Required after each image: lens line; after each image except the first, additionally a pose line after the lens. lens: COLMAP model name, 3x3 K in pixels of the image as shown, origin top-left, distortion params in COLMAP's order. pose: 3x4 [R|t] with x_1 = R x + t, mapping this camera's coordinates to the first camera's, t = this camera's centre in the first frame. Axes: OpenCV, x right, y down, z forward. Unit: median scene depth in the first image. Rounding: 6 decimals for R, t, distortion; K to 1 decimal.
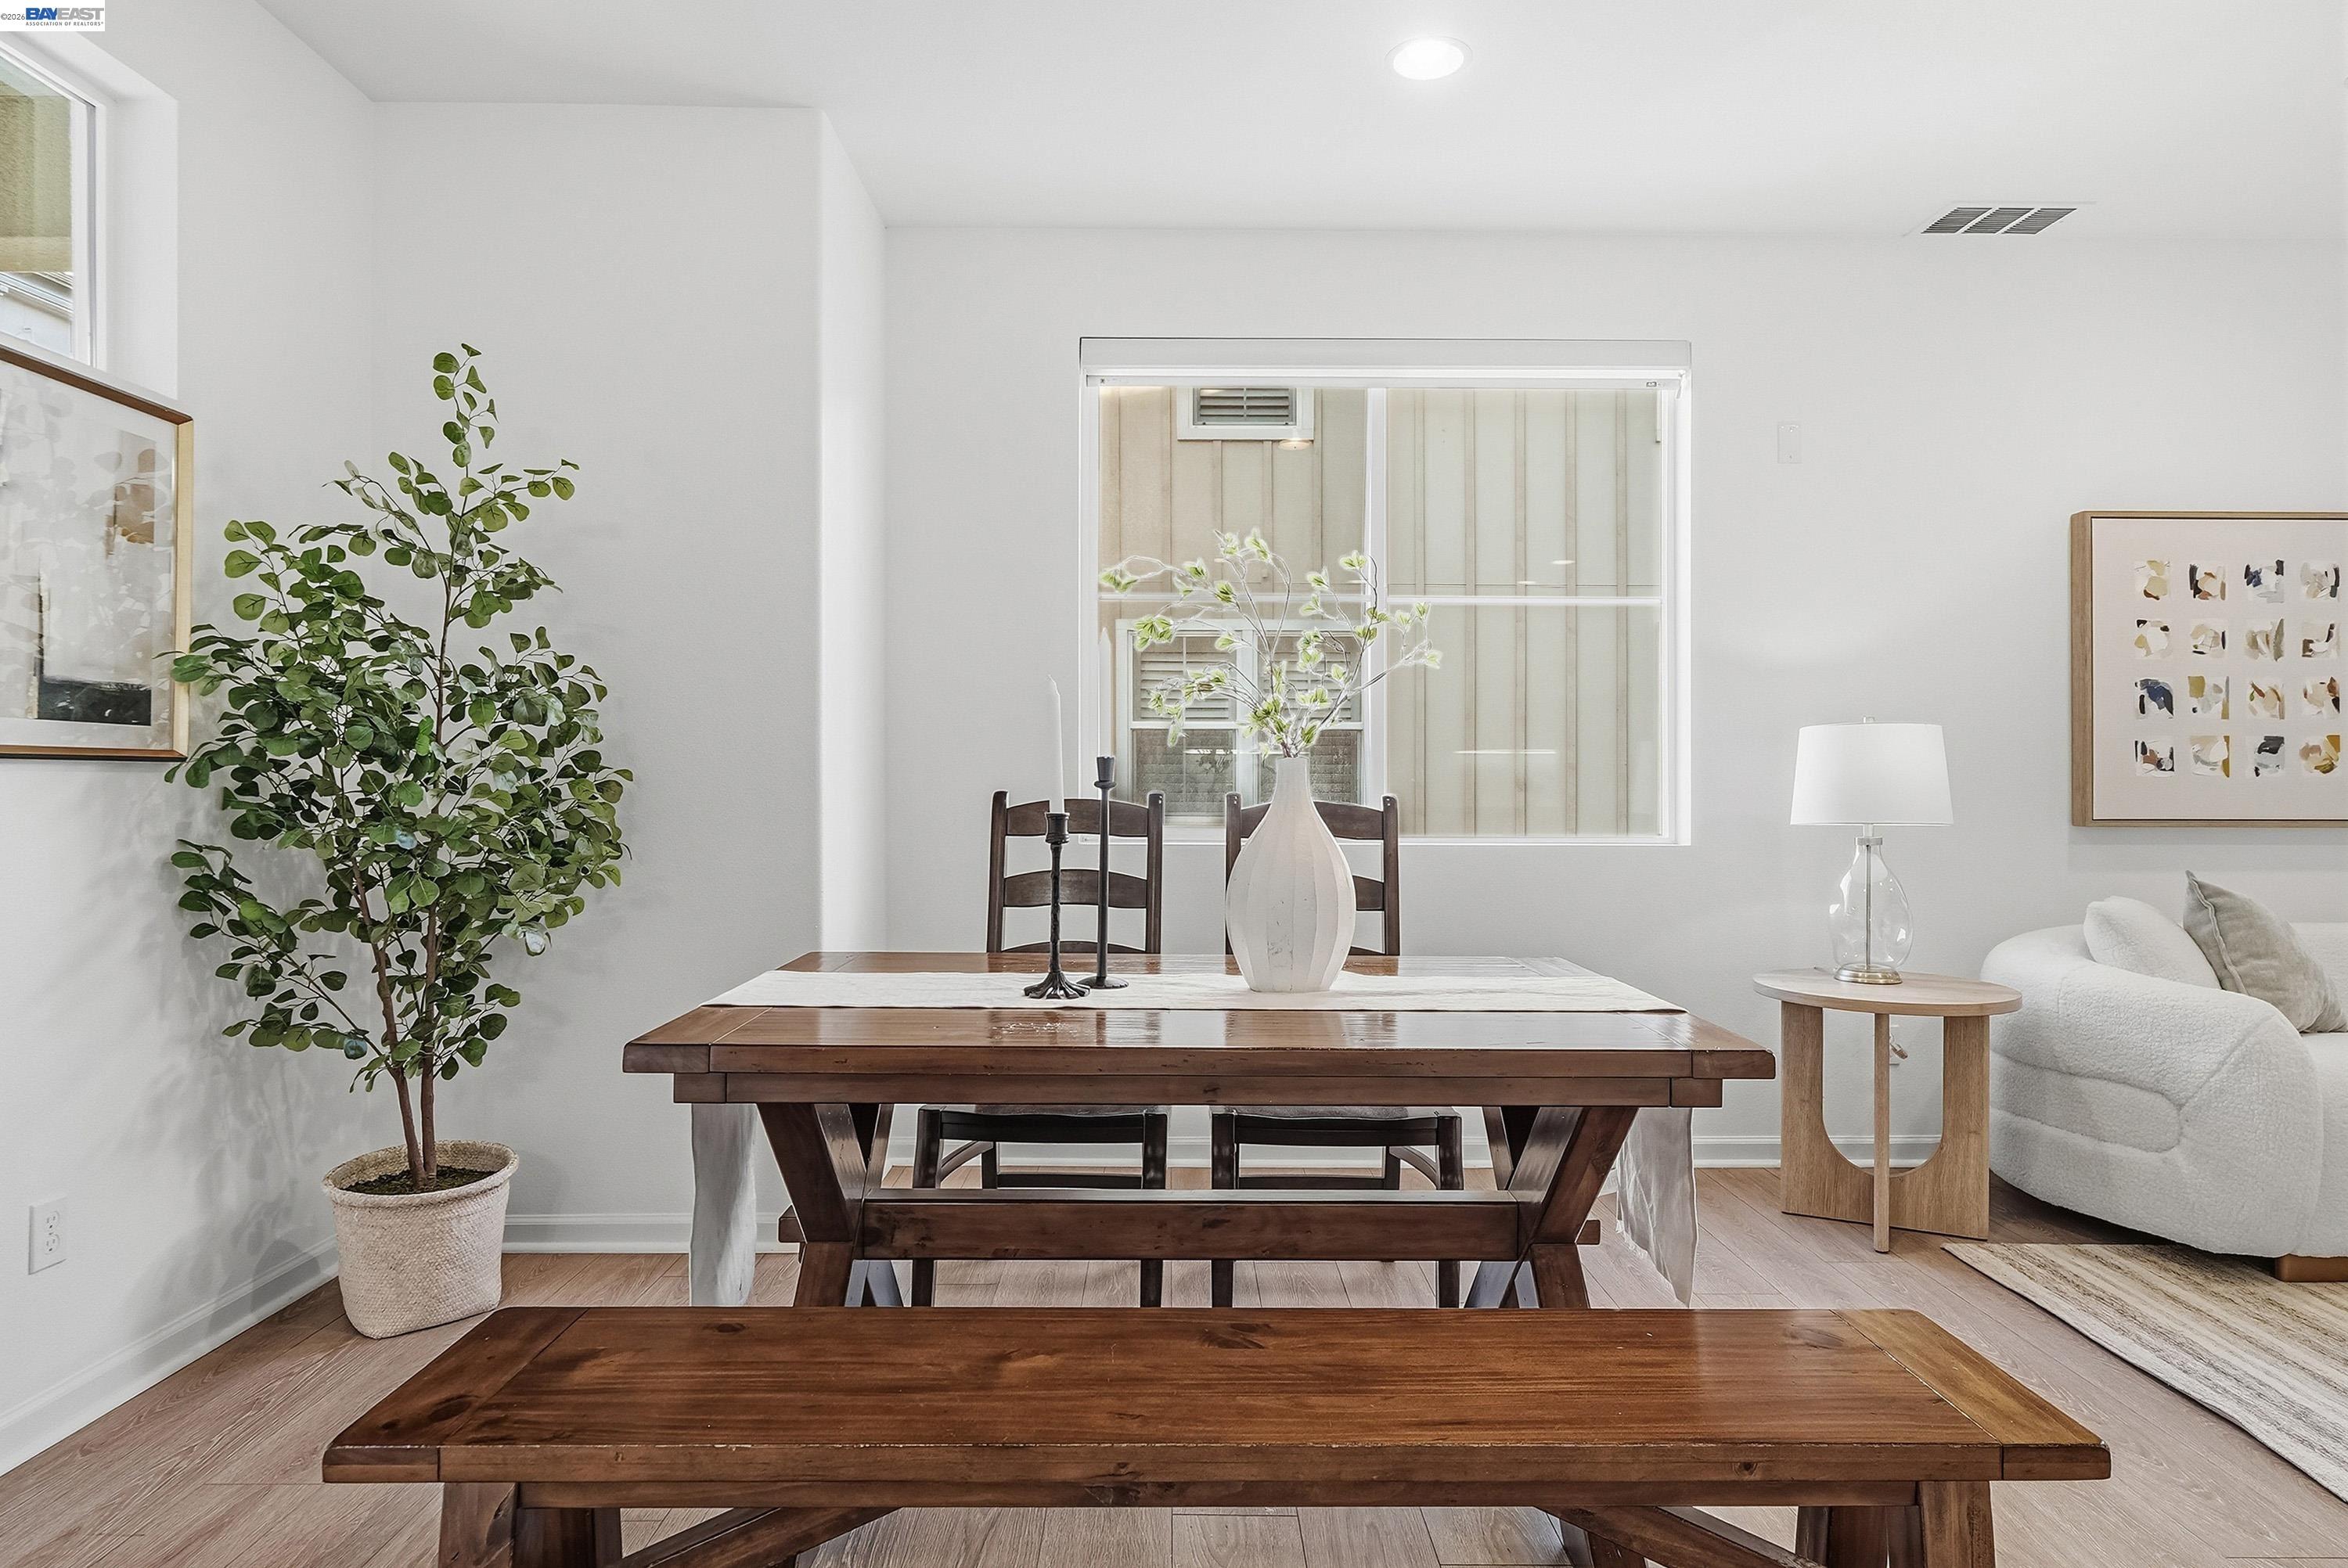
lens RADIAL K [[1395.0, 0, 1174.0], [0, 1395.0, 784.0], [0, 0, 1]] dist [0.000084, 0.000804]
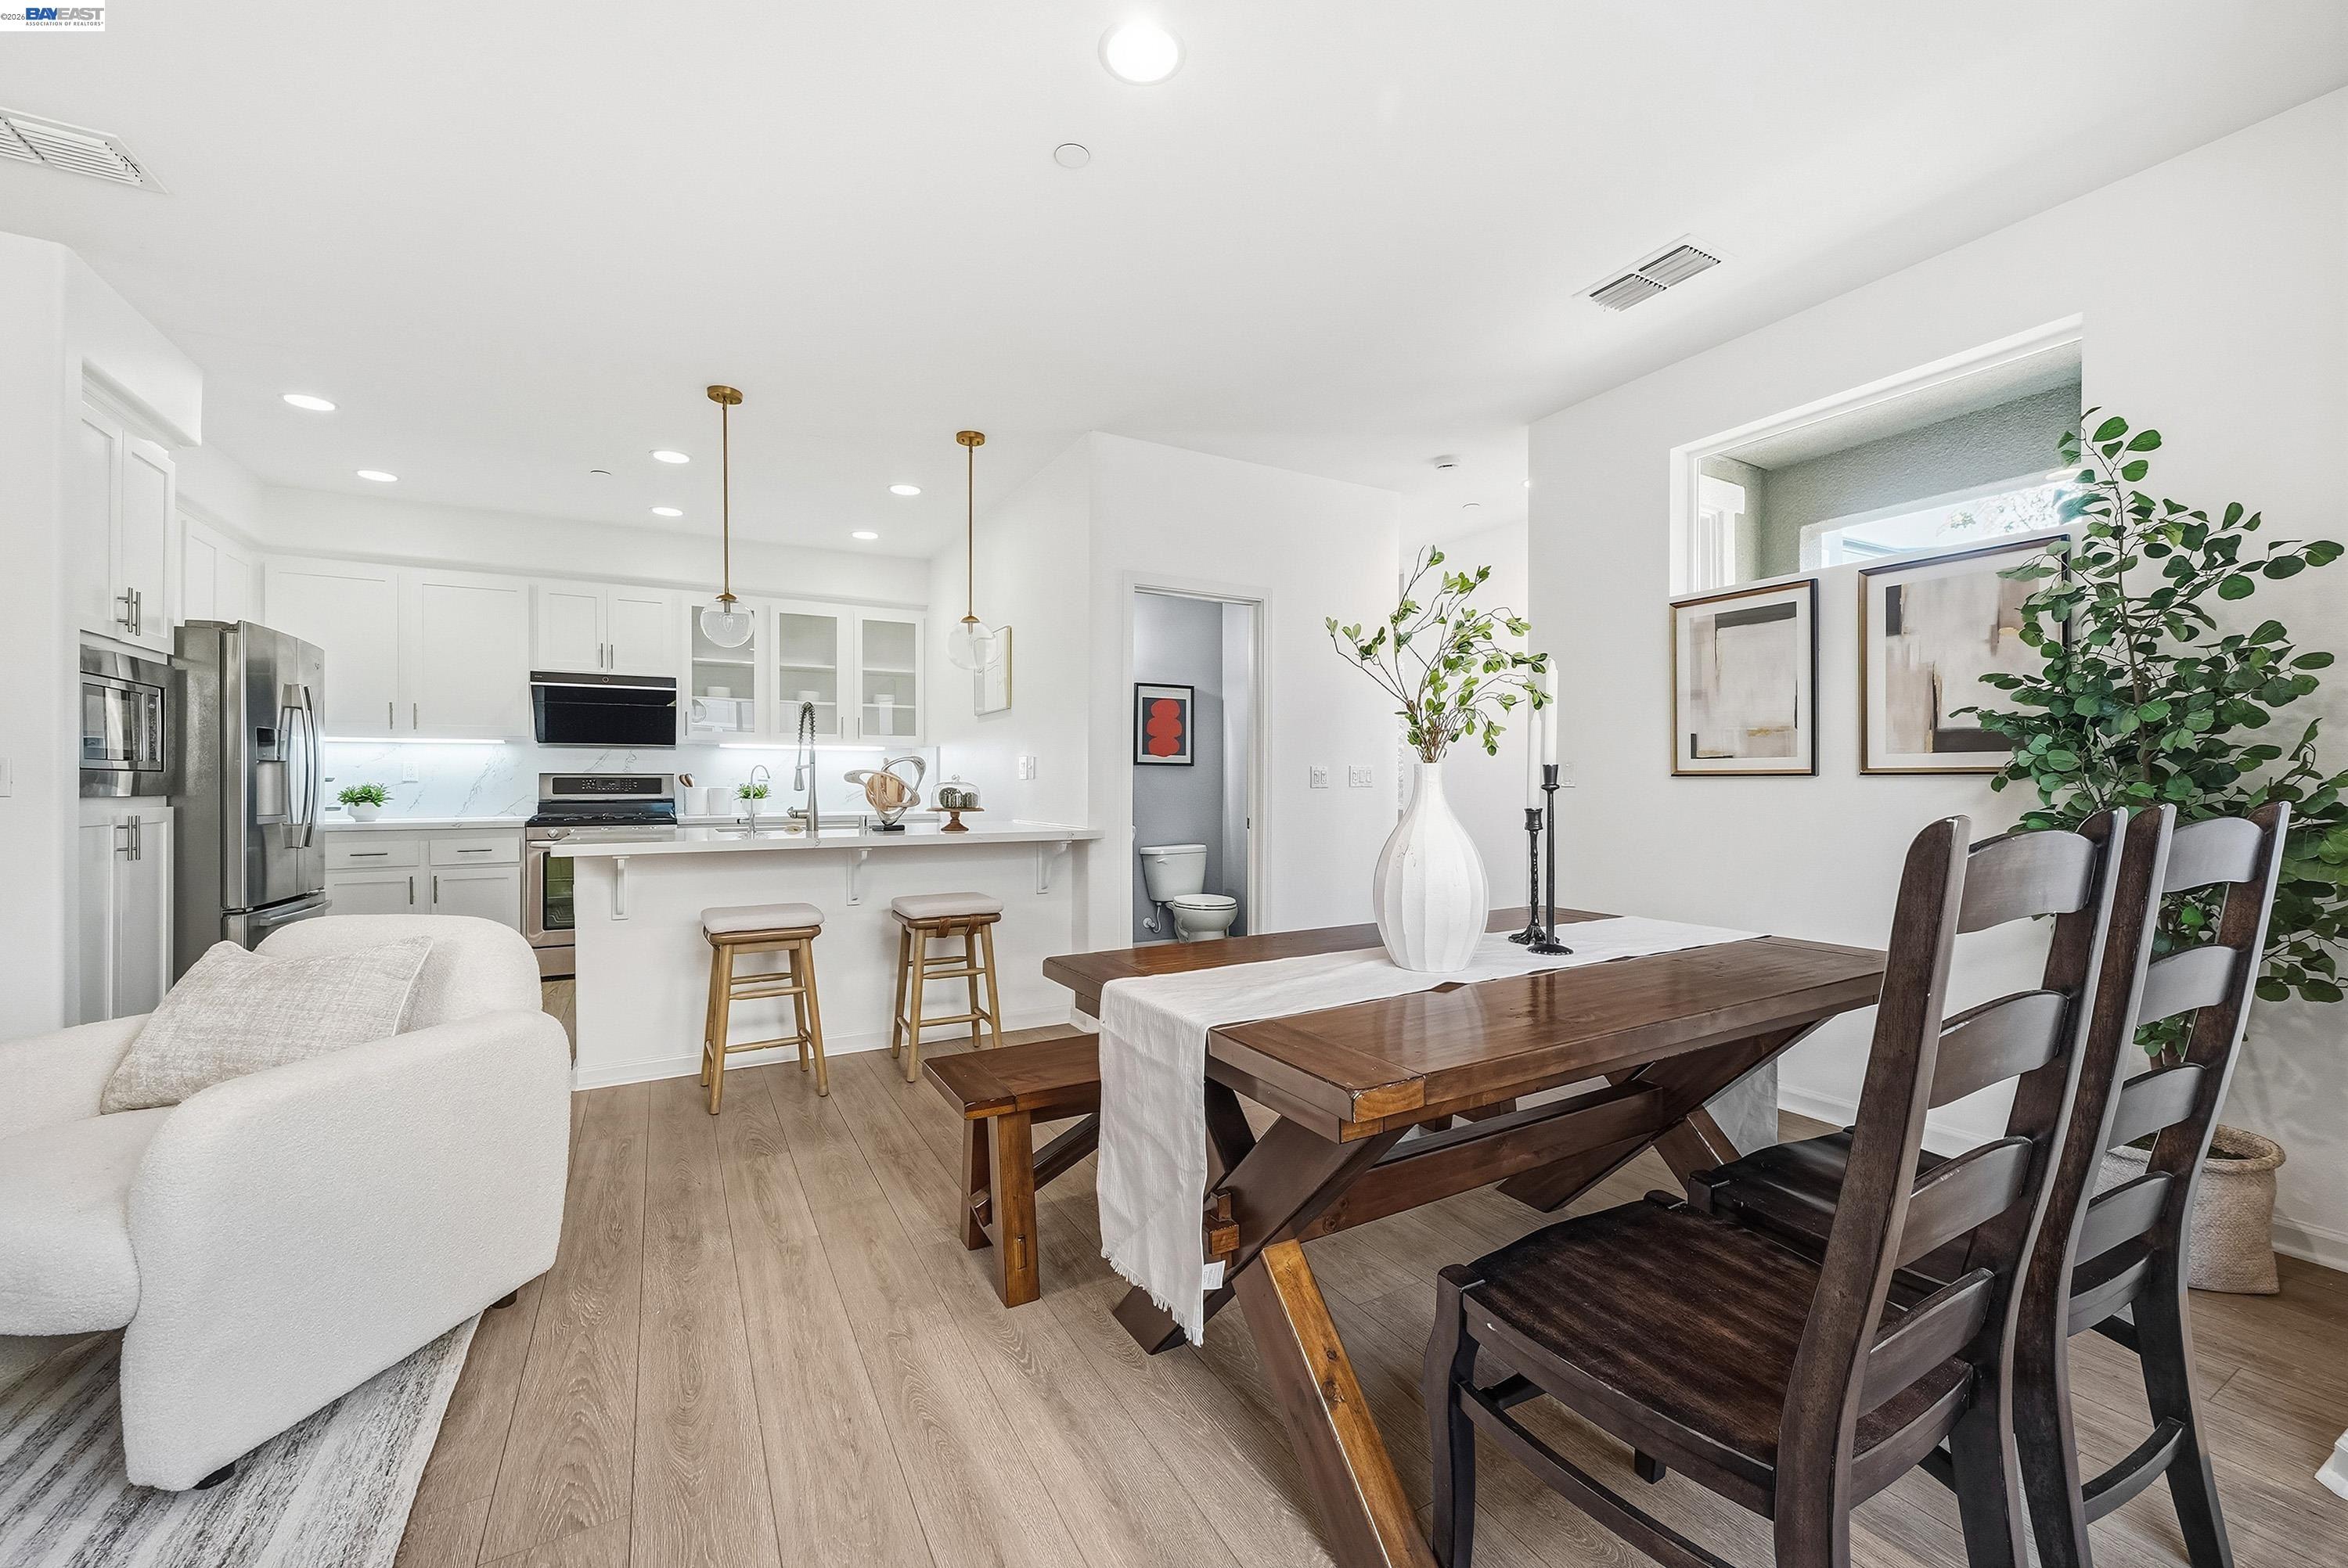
lens RADIAL K [[928.8, 0, 1170.8], [0, 928.8, 781.1], [0, 0, 1]] dist [0.000258, 0.000296]
pose [[-0.878992, -0.003810, -0.476822, 0.482617], [-0.002136, 0.999990, -0.004052, 0.000697], [0.476832, -0.002543, -0.878991, 1.164083]]
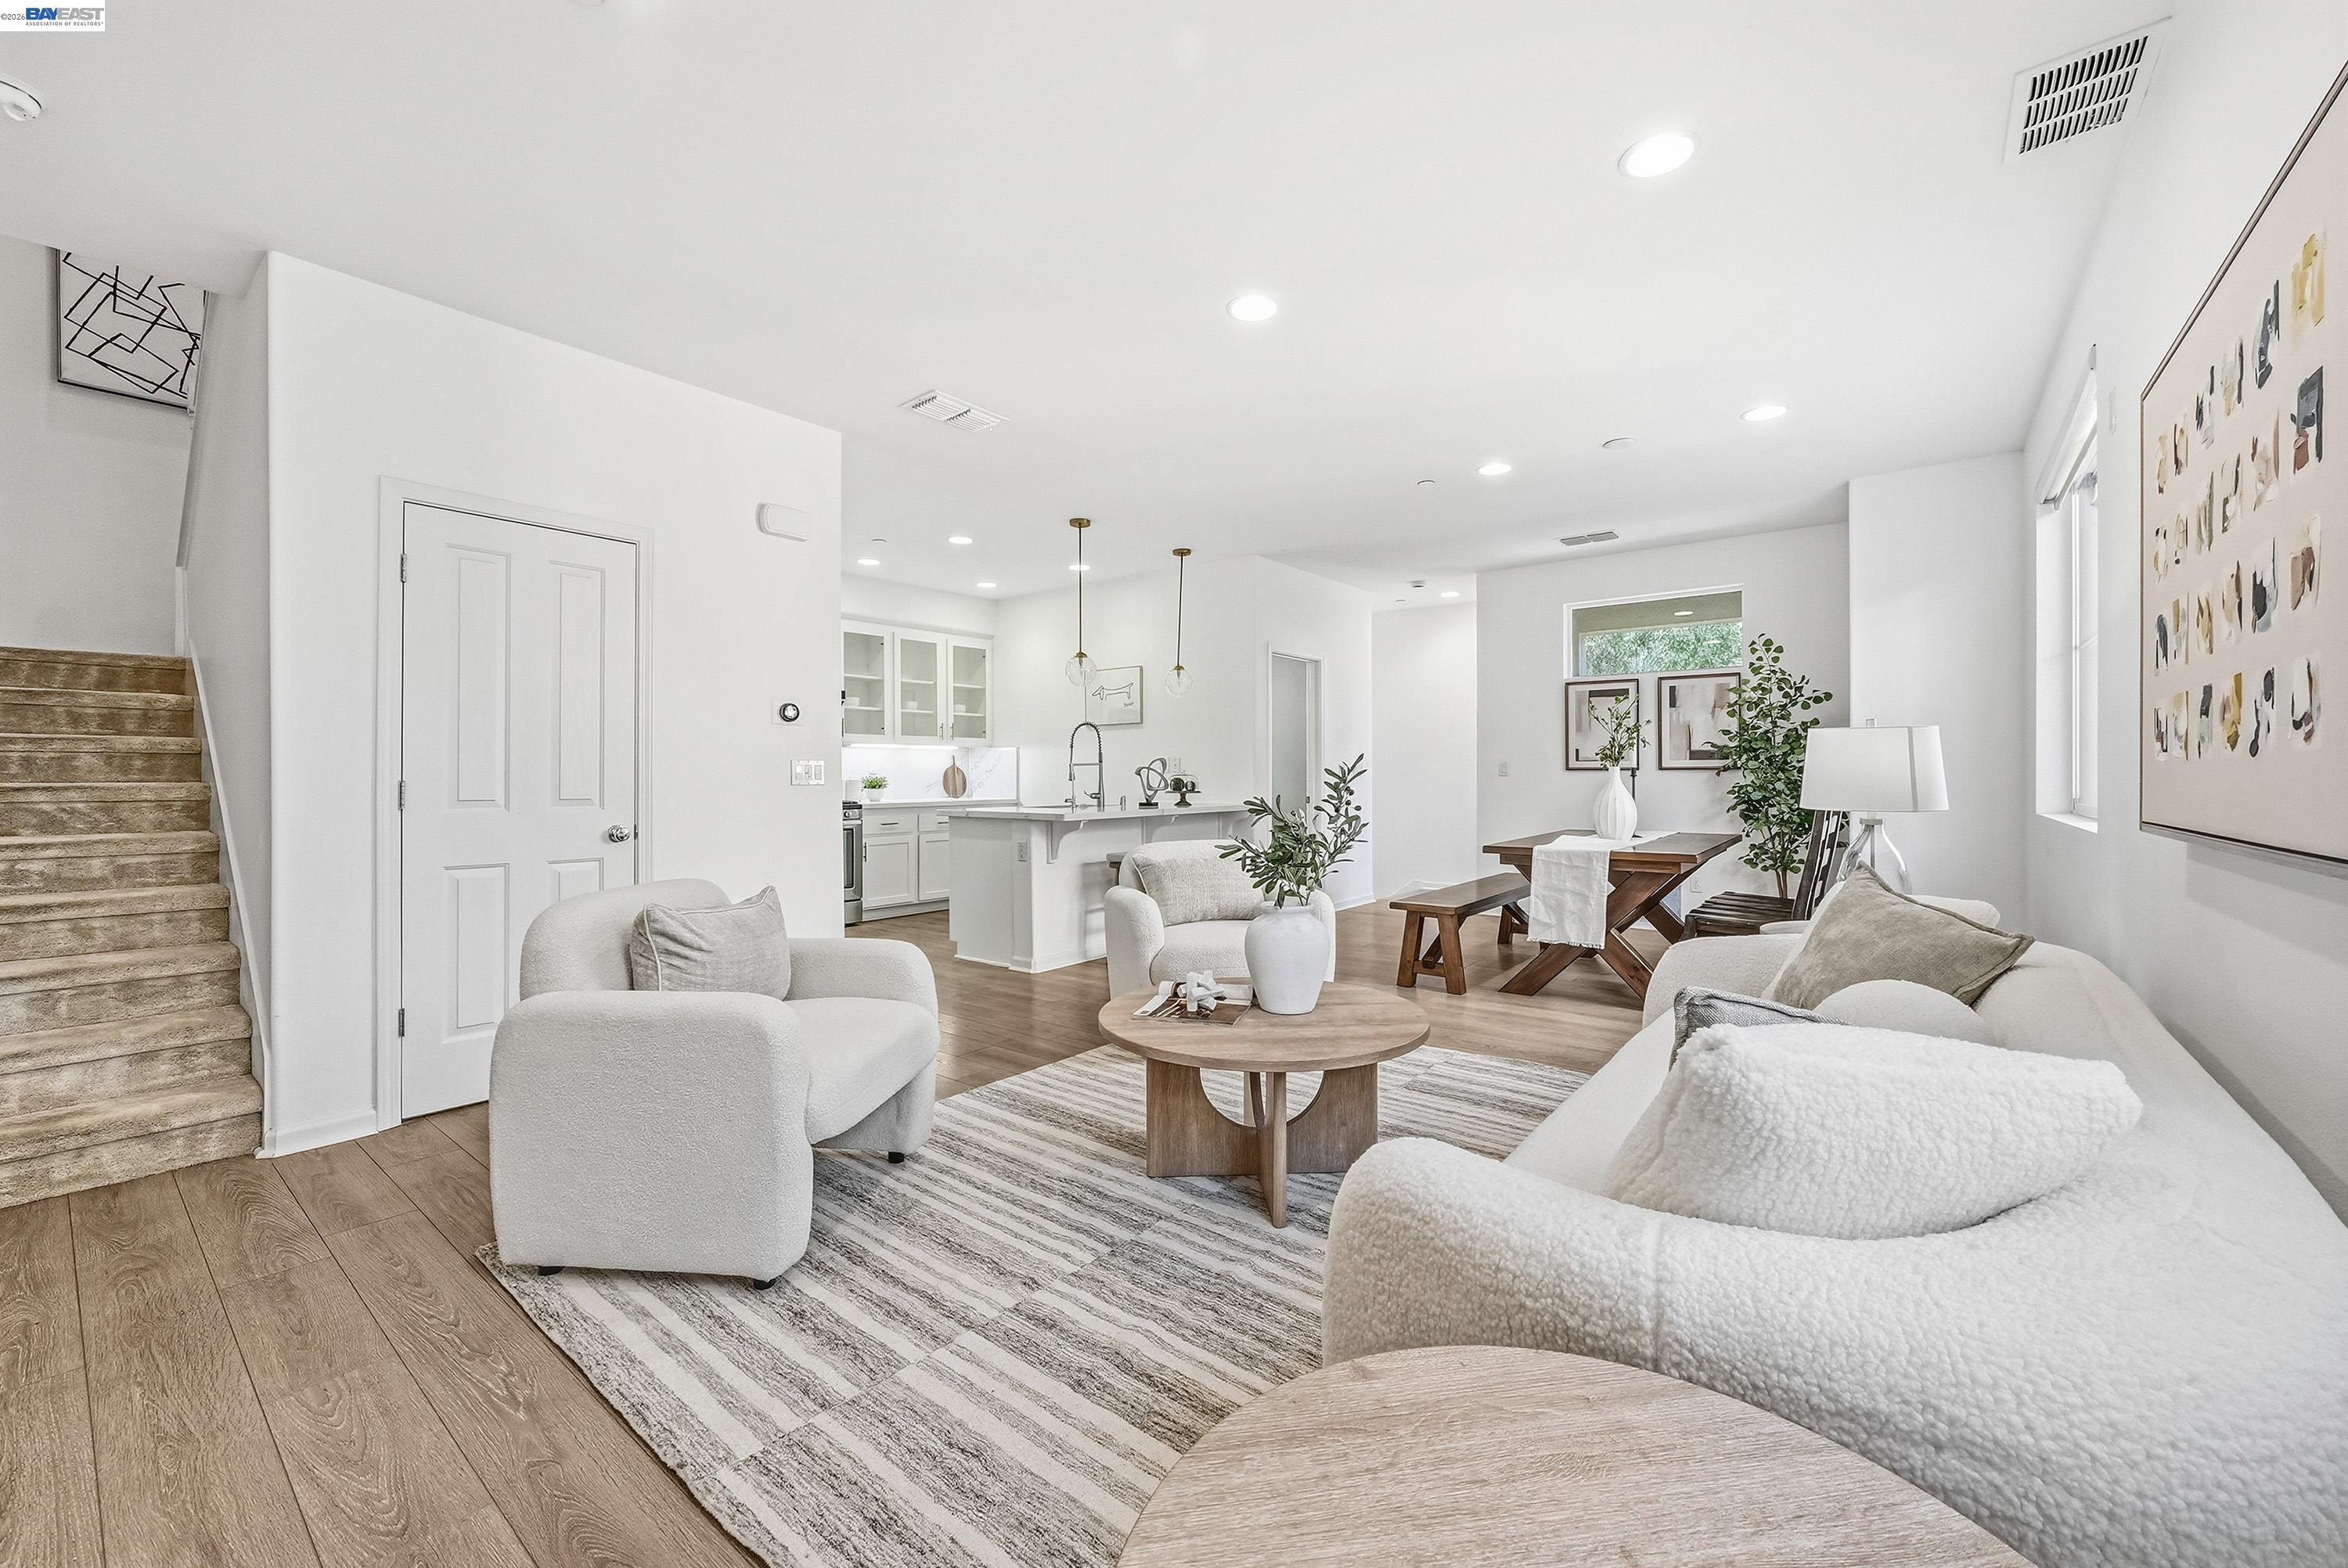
lens RADIAL K [[912.0, 0, 1192.9], [0, 912.0, 777.3], [0, 0, 1]] dist [0.000078, 0.000407]
pose [[-0.632029, 0.001807, -0.774942, 1.684241], [0.002091, 0.999998, 0.000626, 0.002808], [0.774942, -0.001225, -0.632032, 1.154568]]
